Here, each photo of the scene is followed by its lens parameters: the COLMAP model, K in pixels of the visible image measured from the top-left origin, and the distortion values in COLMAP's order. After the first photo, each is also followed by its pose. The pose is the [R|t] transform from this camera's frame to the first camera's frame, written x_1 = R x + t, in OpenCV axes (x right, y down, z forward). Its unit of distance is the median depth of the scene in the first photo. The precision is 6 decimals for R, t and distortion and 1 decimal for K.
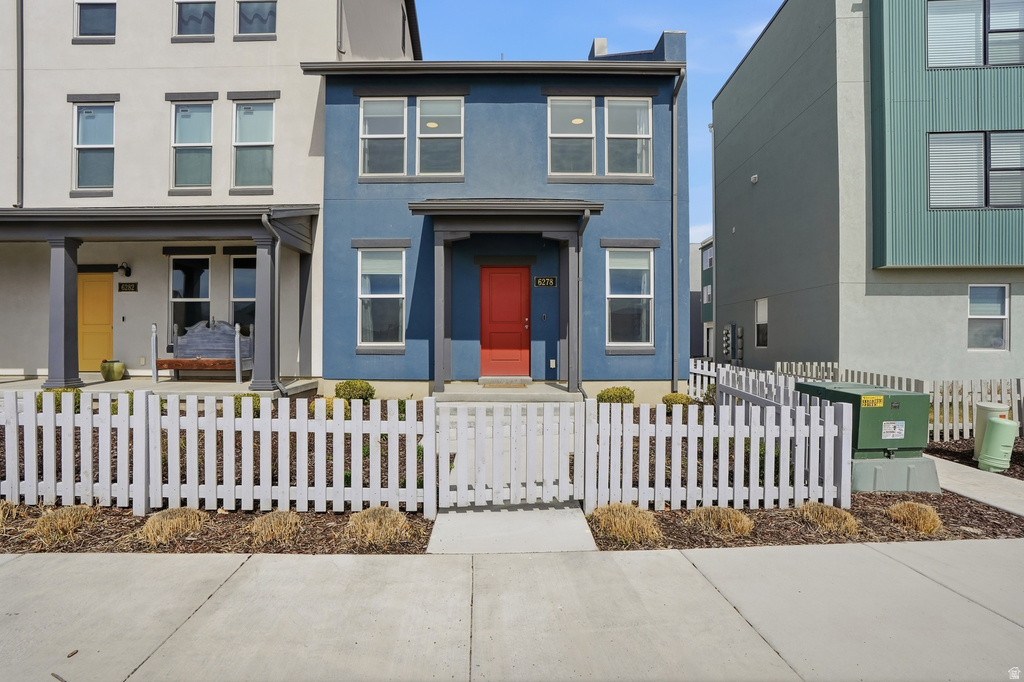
lens RADIAL K [[482.3, 0, 488.6], [0, 482.3, 334.3], [0, 0, 1]] dist [-0.076238, 0.028895]
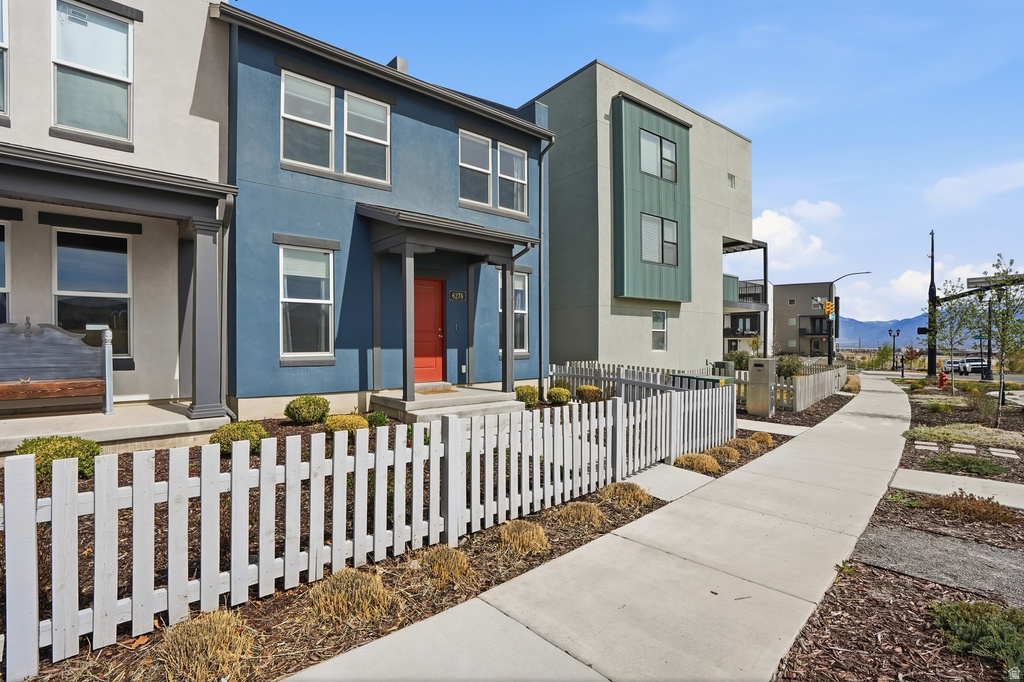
lens RADIAL K [[483.3, 0, 502.6], [0, 483.3, 335.5], [0, 0, 1]] dist [-0.060876, 0.023003]
pose [[0.759693, 0.005750, 0.650256, -0.520679], [0.000217, 0.999959, -0.009096, -0.006783], [-0.650282, 0.007051, 0.759660, 0.086902]]
